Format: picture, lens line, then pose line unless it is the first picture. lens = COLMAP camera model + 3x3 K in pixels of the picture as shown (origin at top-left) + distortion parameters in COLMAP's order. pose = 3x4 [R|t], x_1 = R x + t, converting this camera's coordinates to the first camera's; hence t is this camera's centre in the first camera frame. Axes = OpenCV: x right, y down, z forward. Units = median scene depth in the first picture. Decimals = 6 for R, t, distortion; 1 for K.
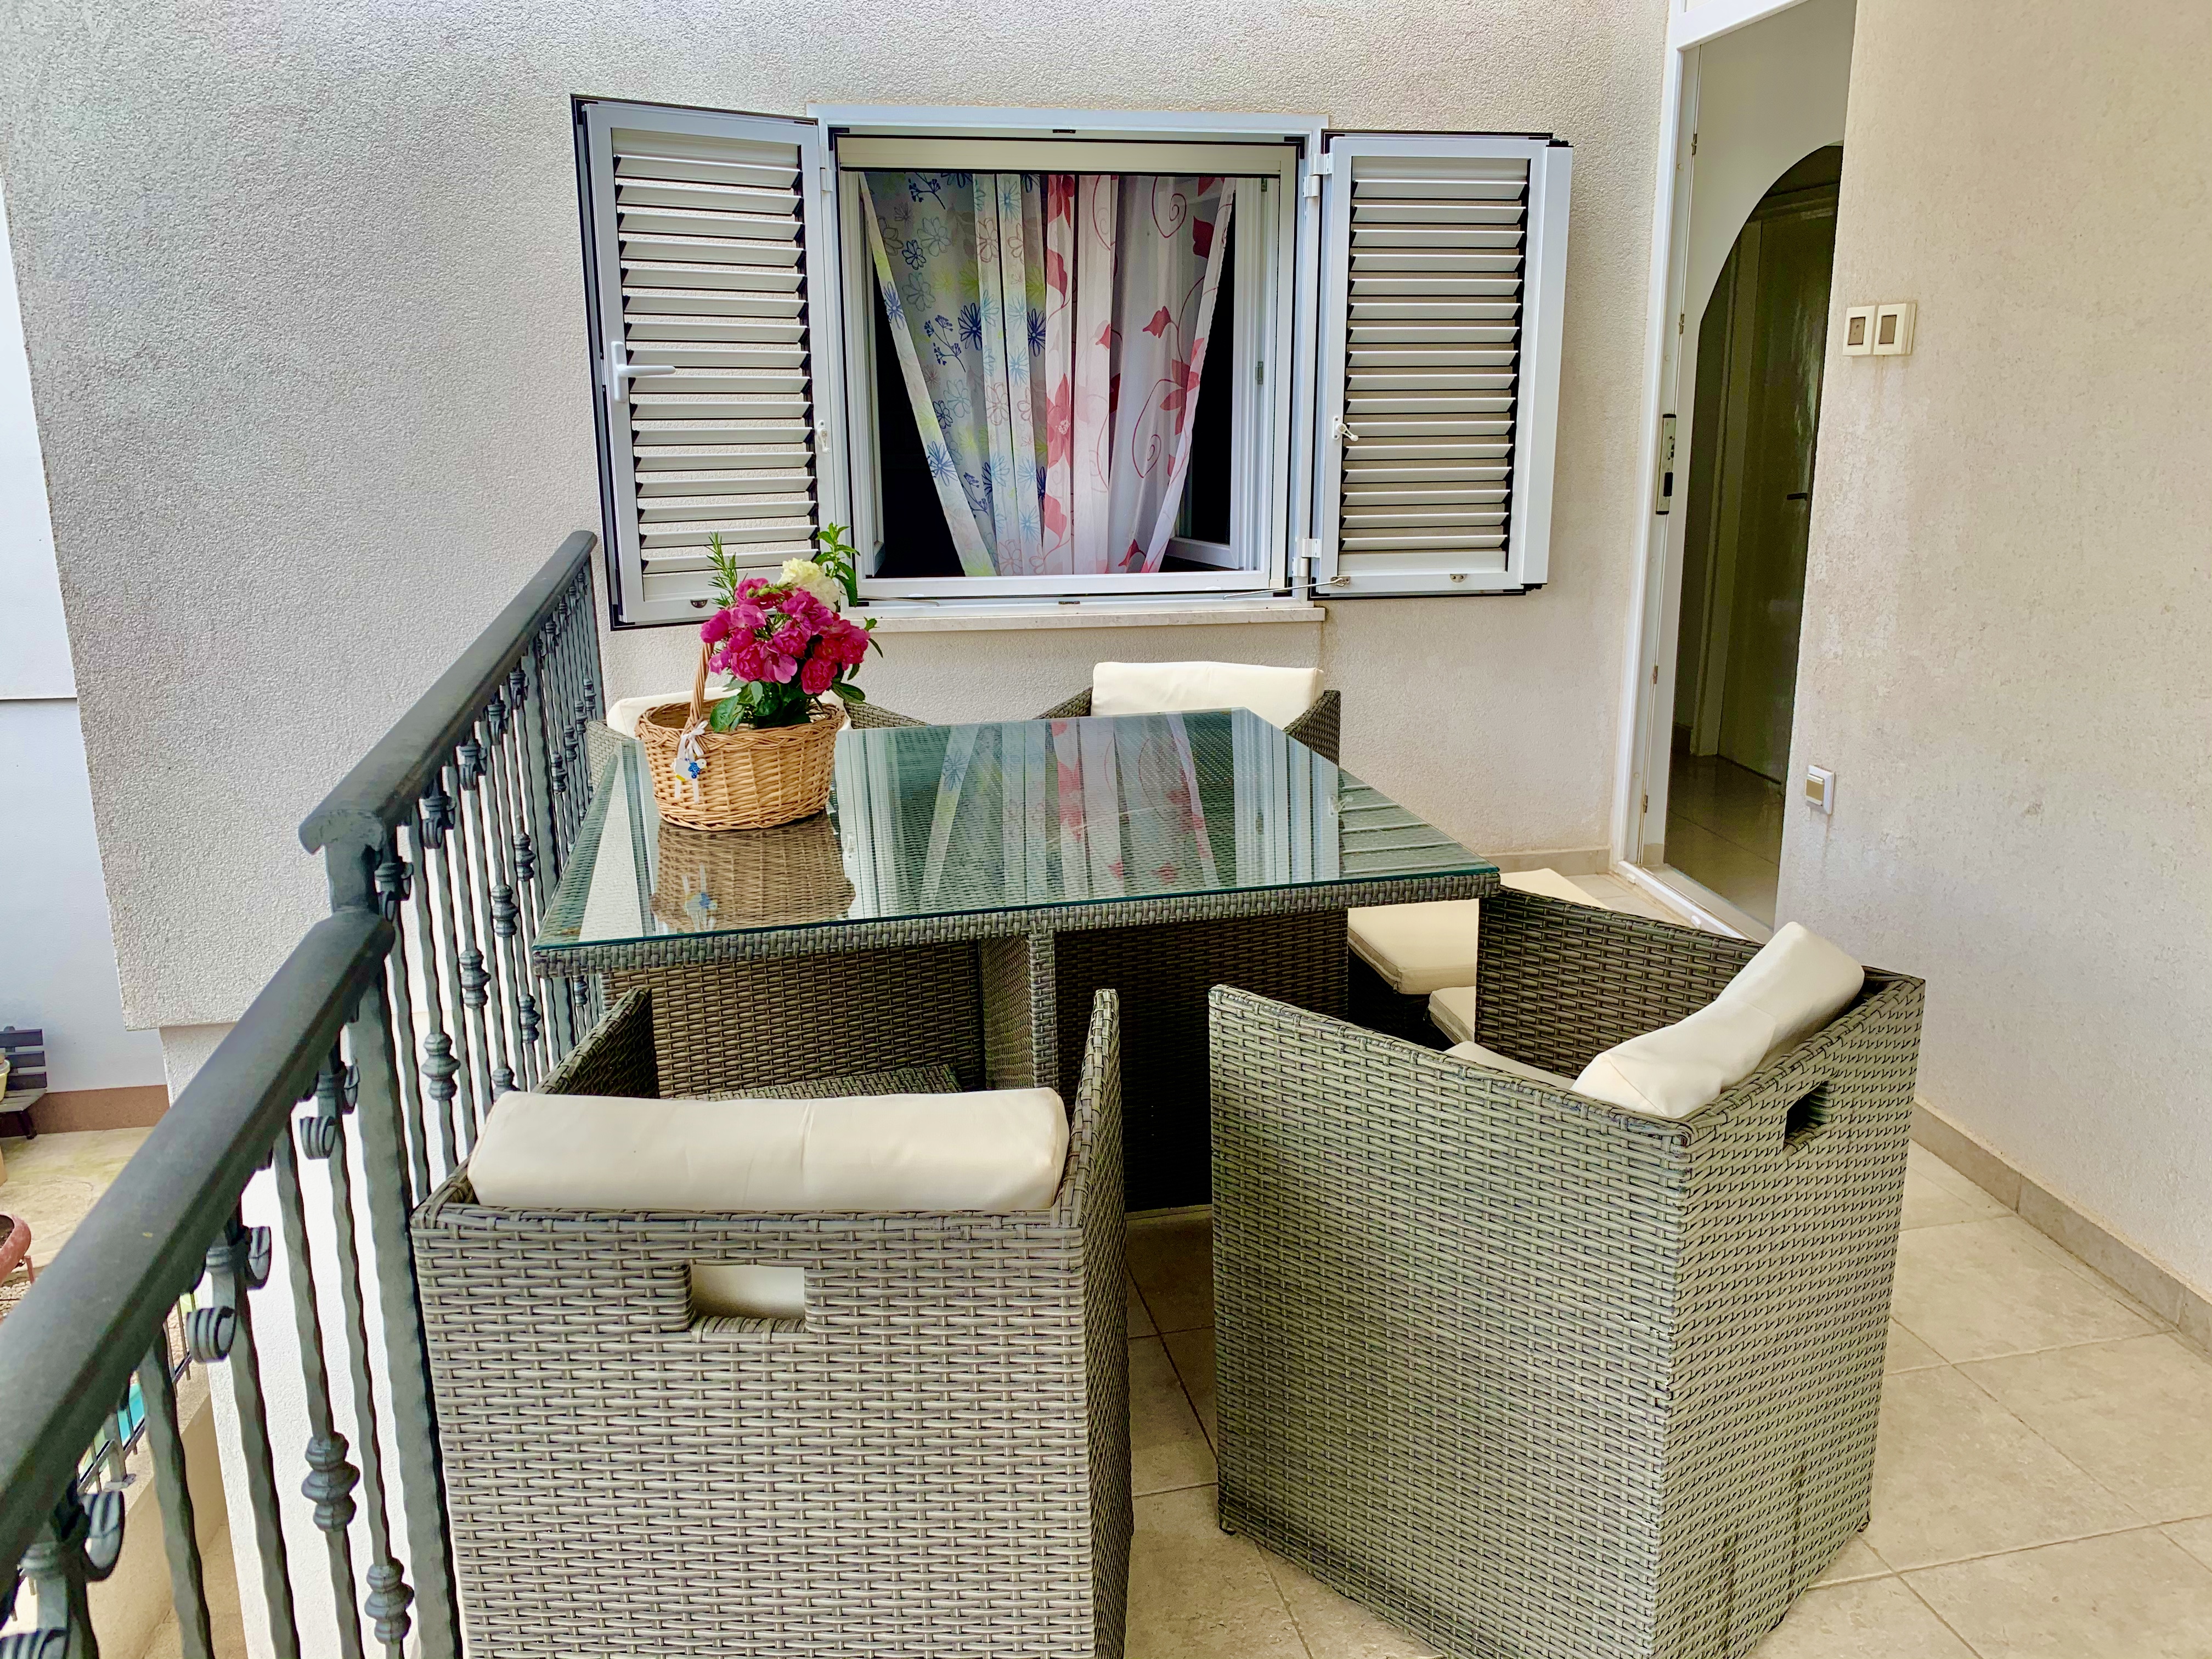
lens RADIAL K [[1697.8, 0, 1093.9], [0, 1697.8, 820.6], [0, 0, 1]] dist [0.041021, -0.053103]
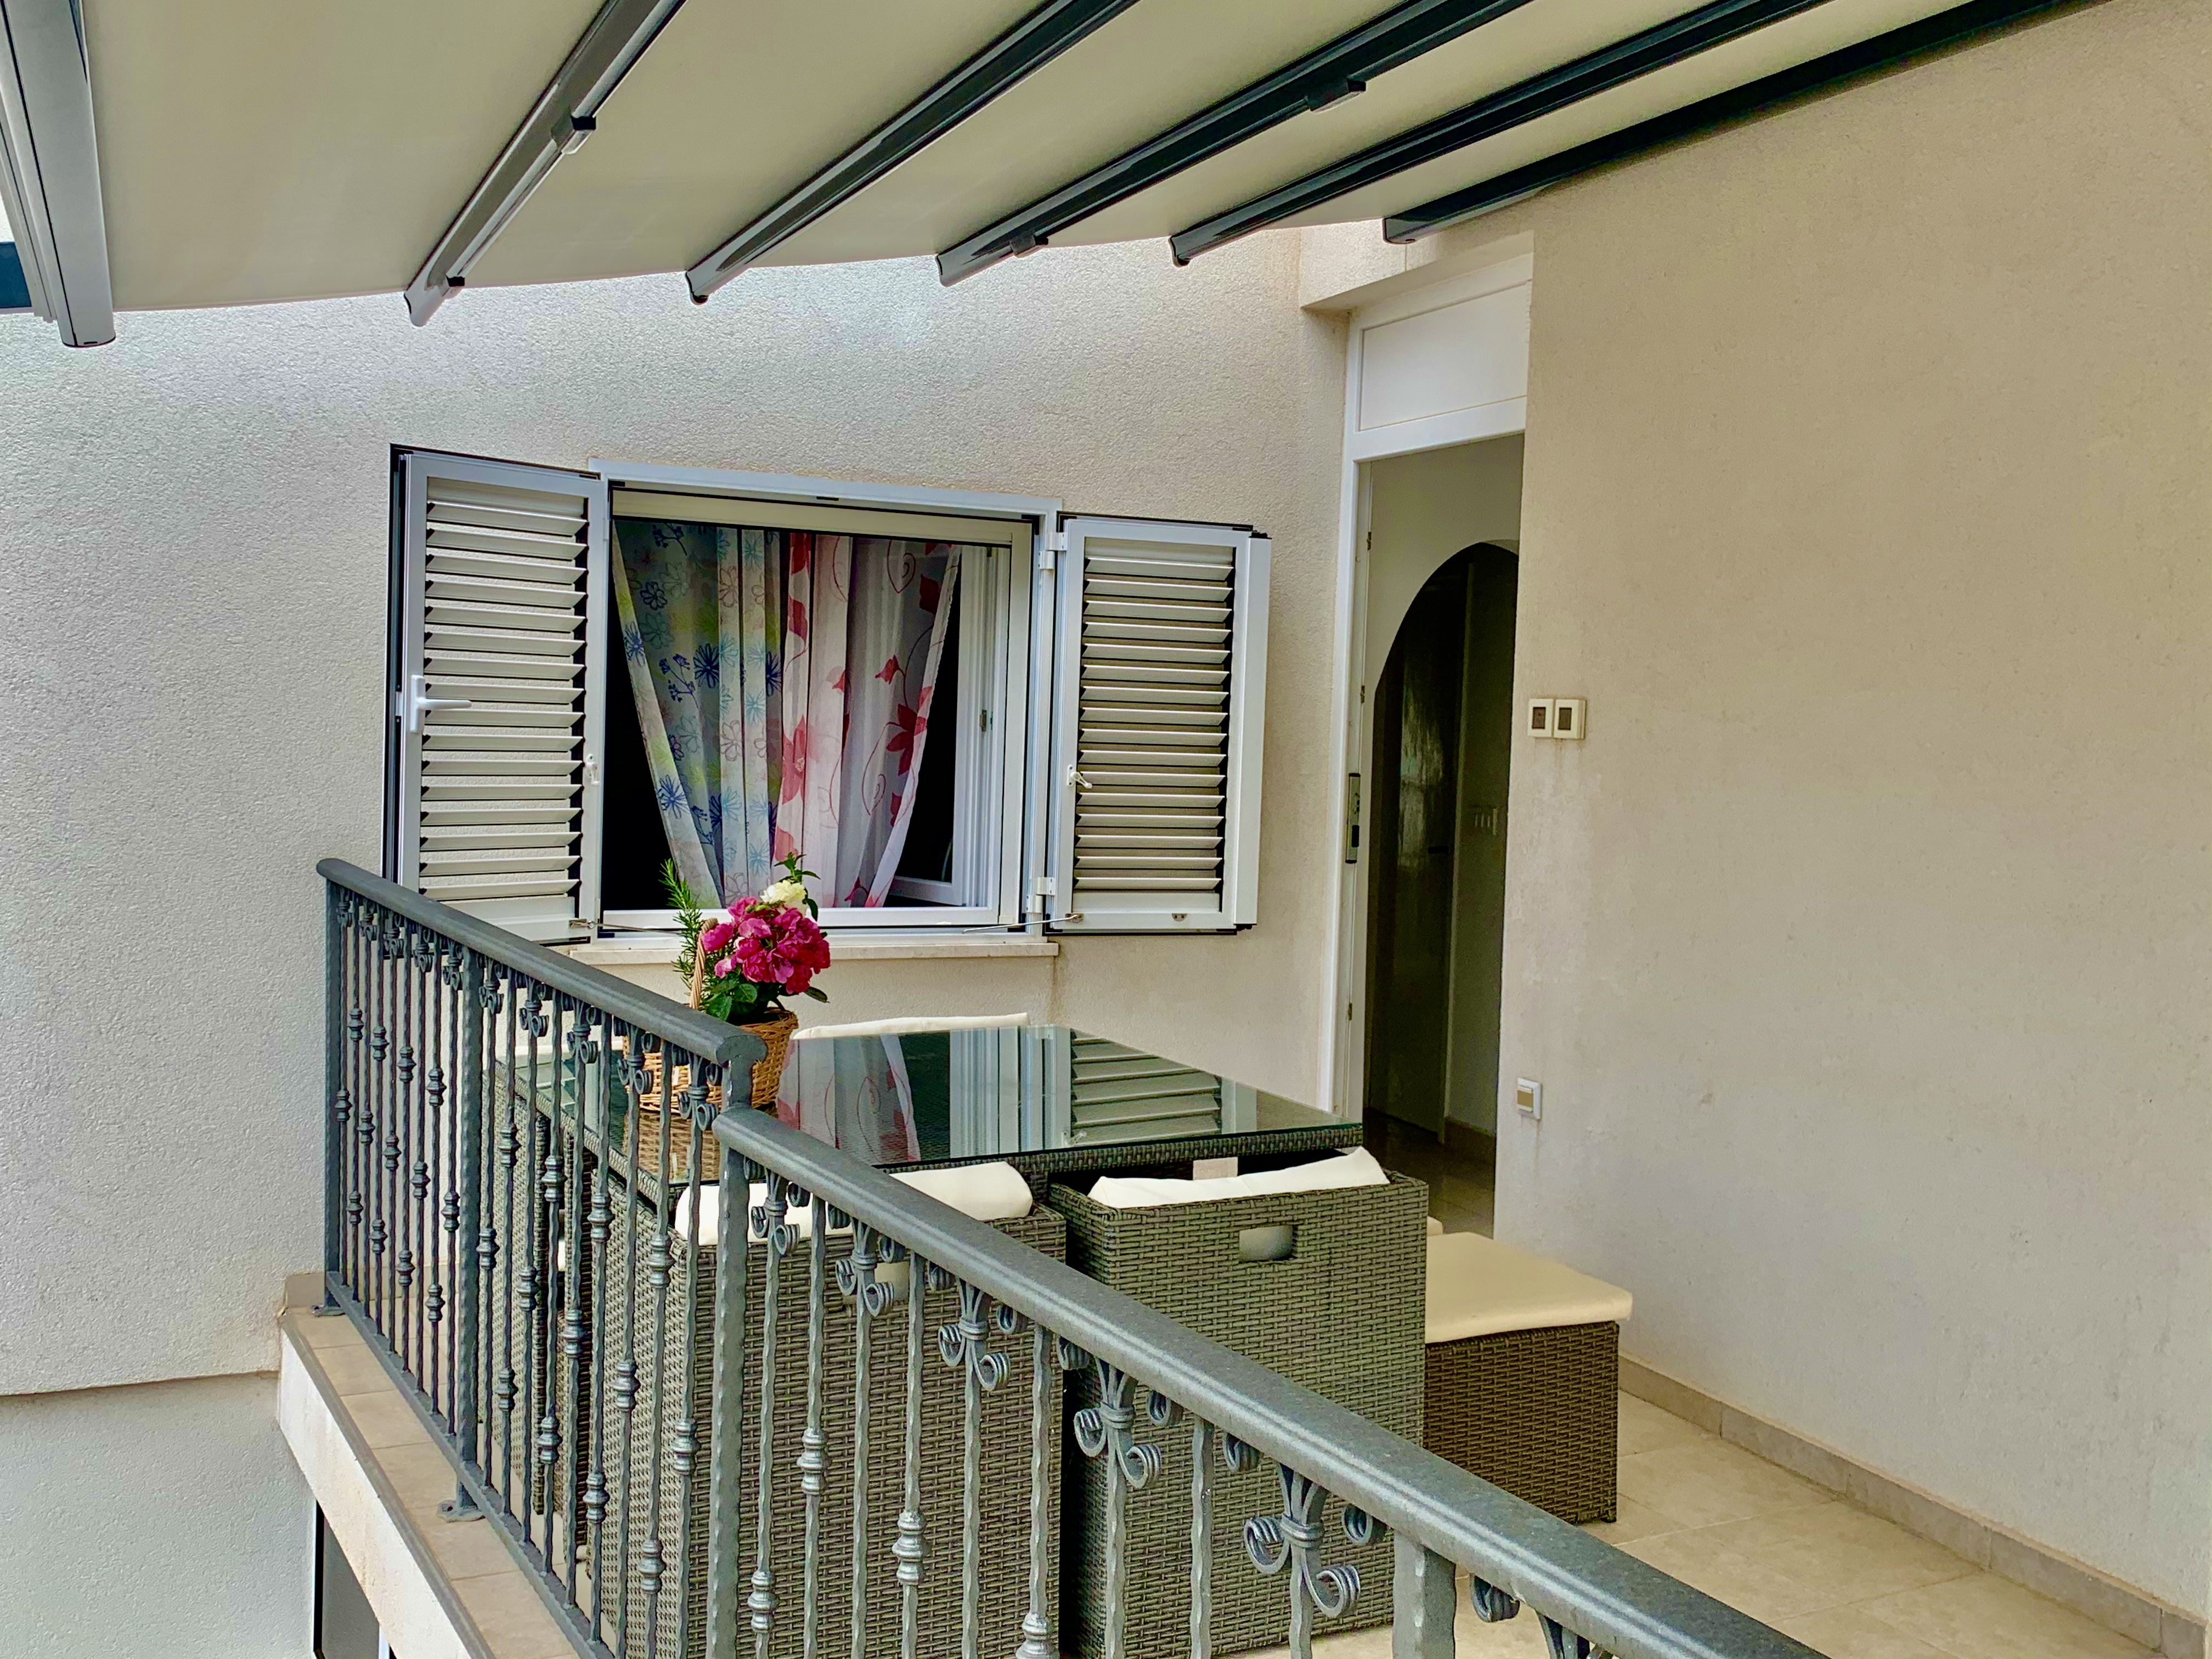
lens RADIAL K [[2198.3, 0, 1086.0], [0, 2198.3, 839.5], [0, 0, 1]] dist [0.055915, 0.000000]
pose [[0.961949, 0.022140, 0.272330, -0.222329], [0.028919, 0.982863, -0.182058, 0.058907], [-0.271694, 0.183006, 0.944823, -0.293916]]
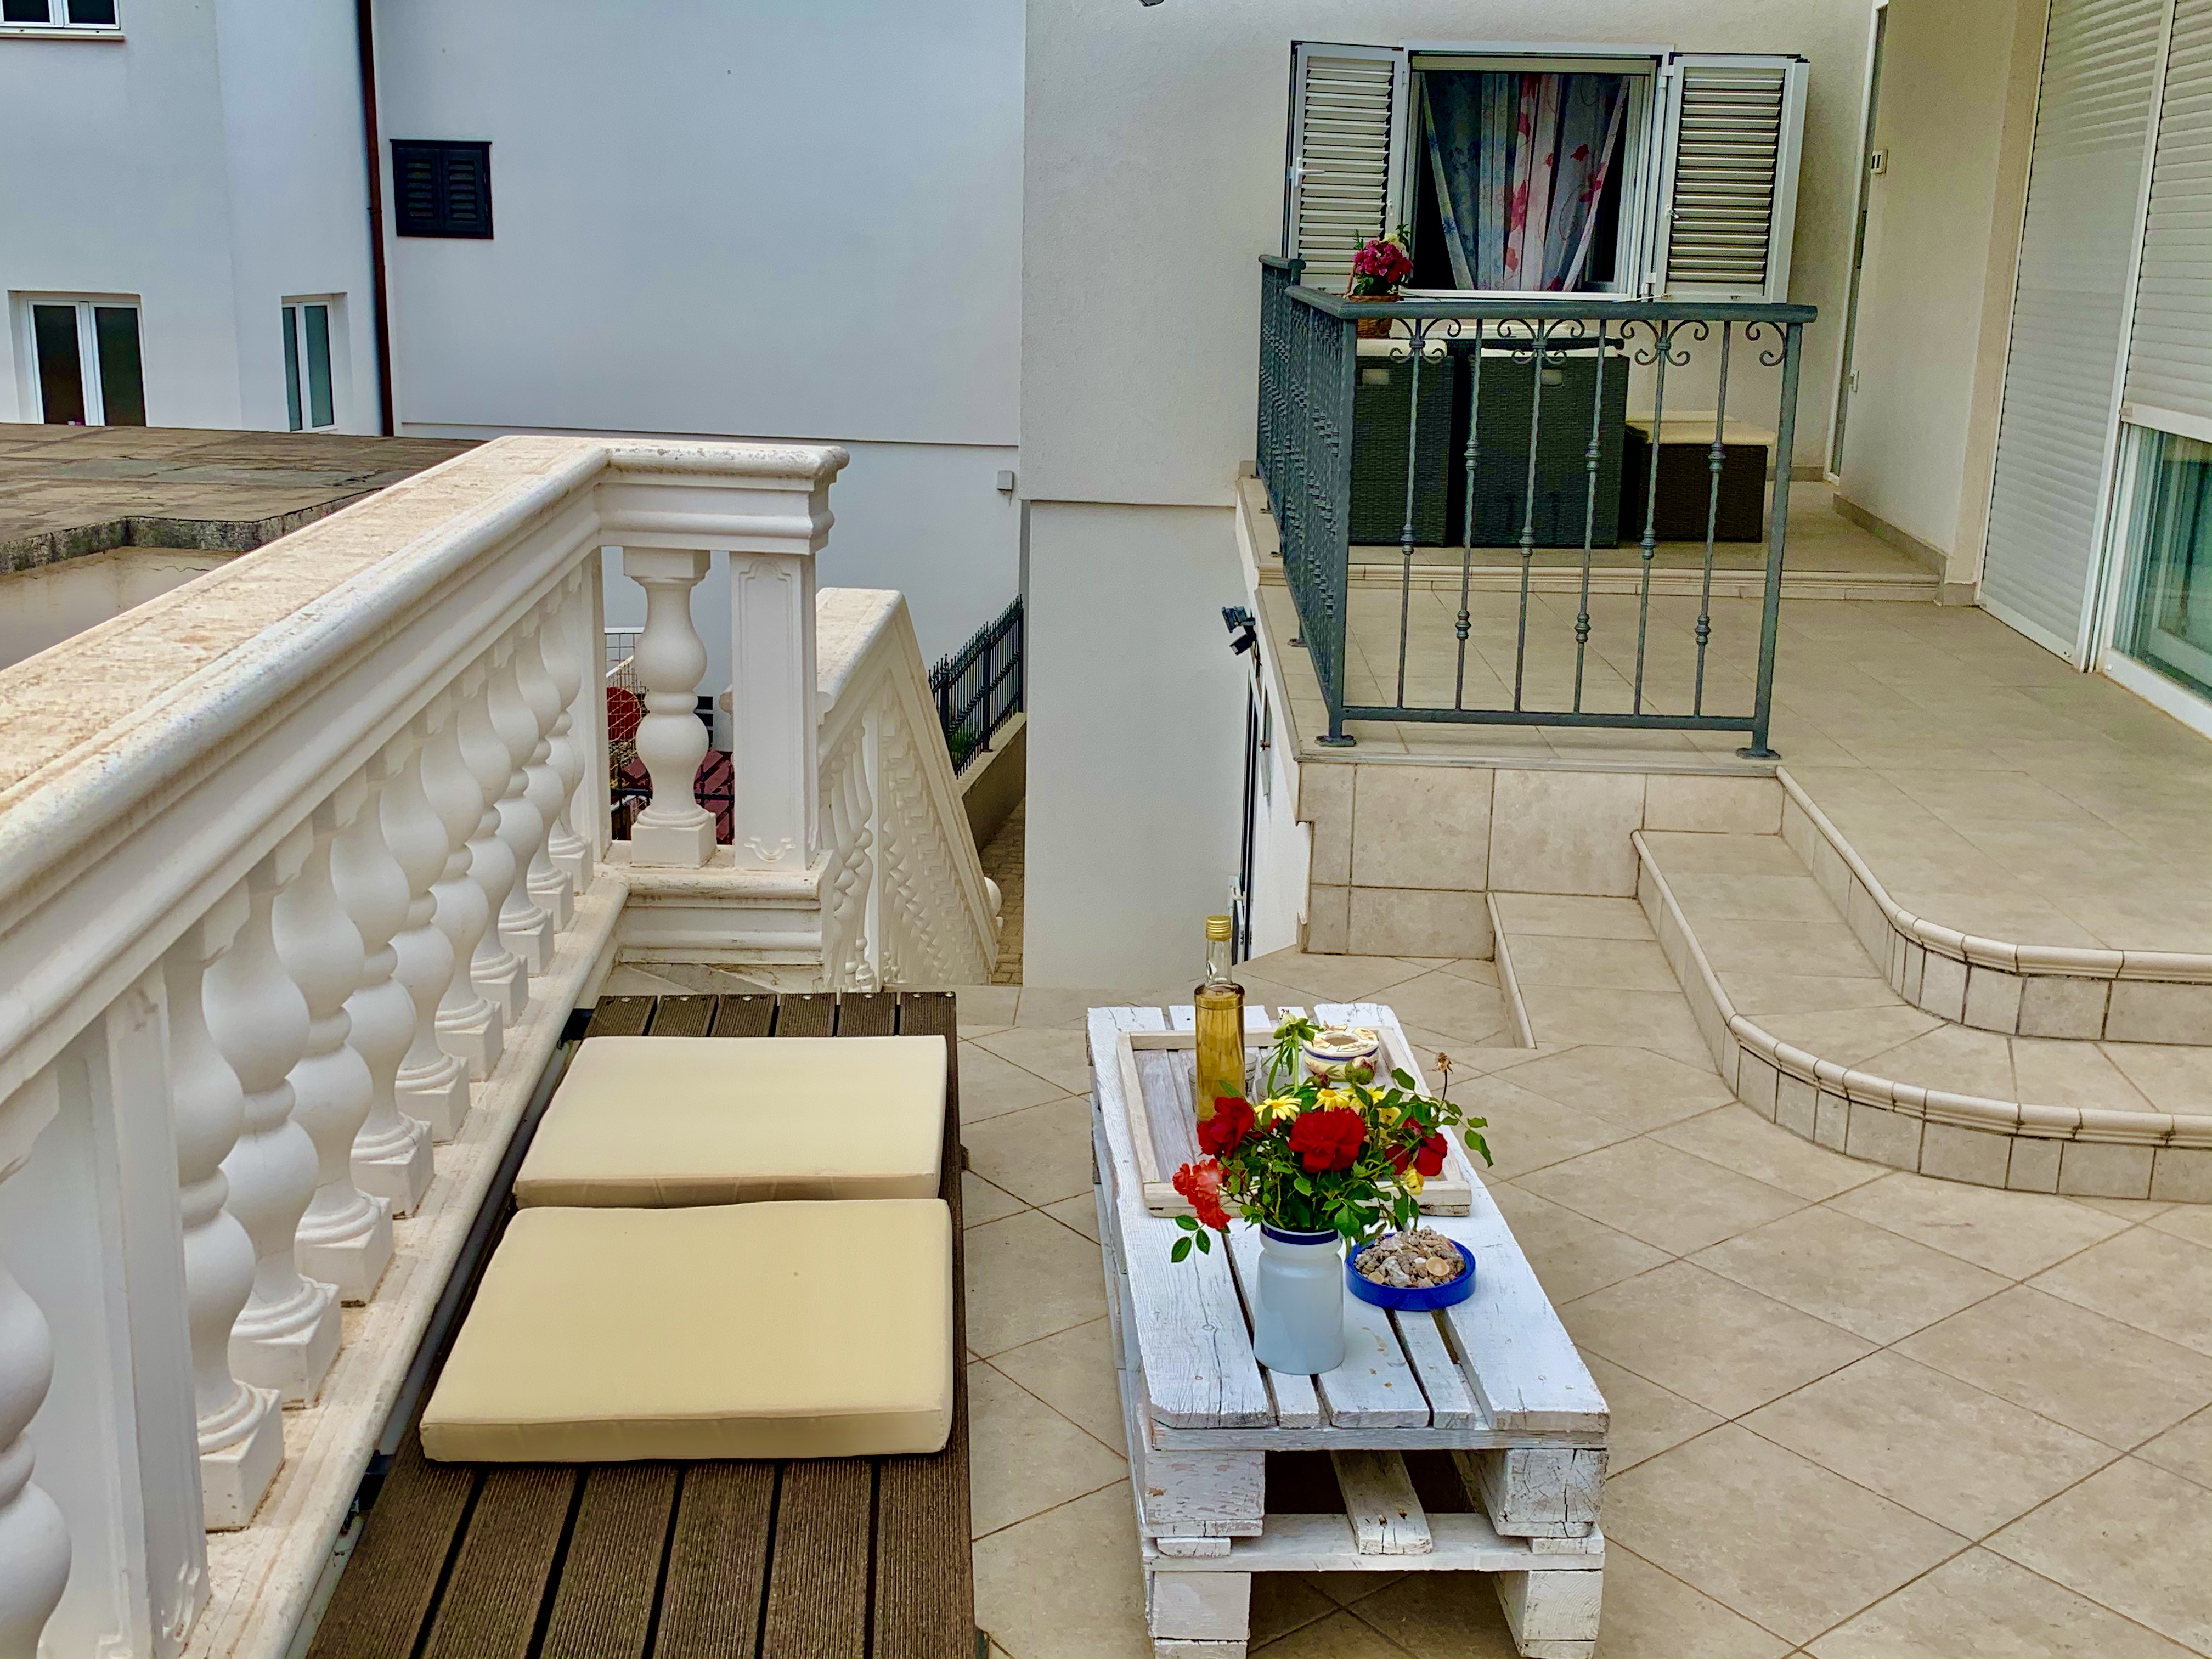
lens RADIAL K [[2198.3, 0, 1129.6], [0, 2198.3, 760.2], [0, 0, 1]] dist [0.055915, 0.000000]
pose [[0.972487, 0.082413, -0.217893, 0.146990], [-0.086769, 0.996173, -0.010482, 0.439537], [0.216195, 0.029100, 0.975916, -1.457025]]
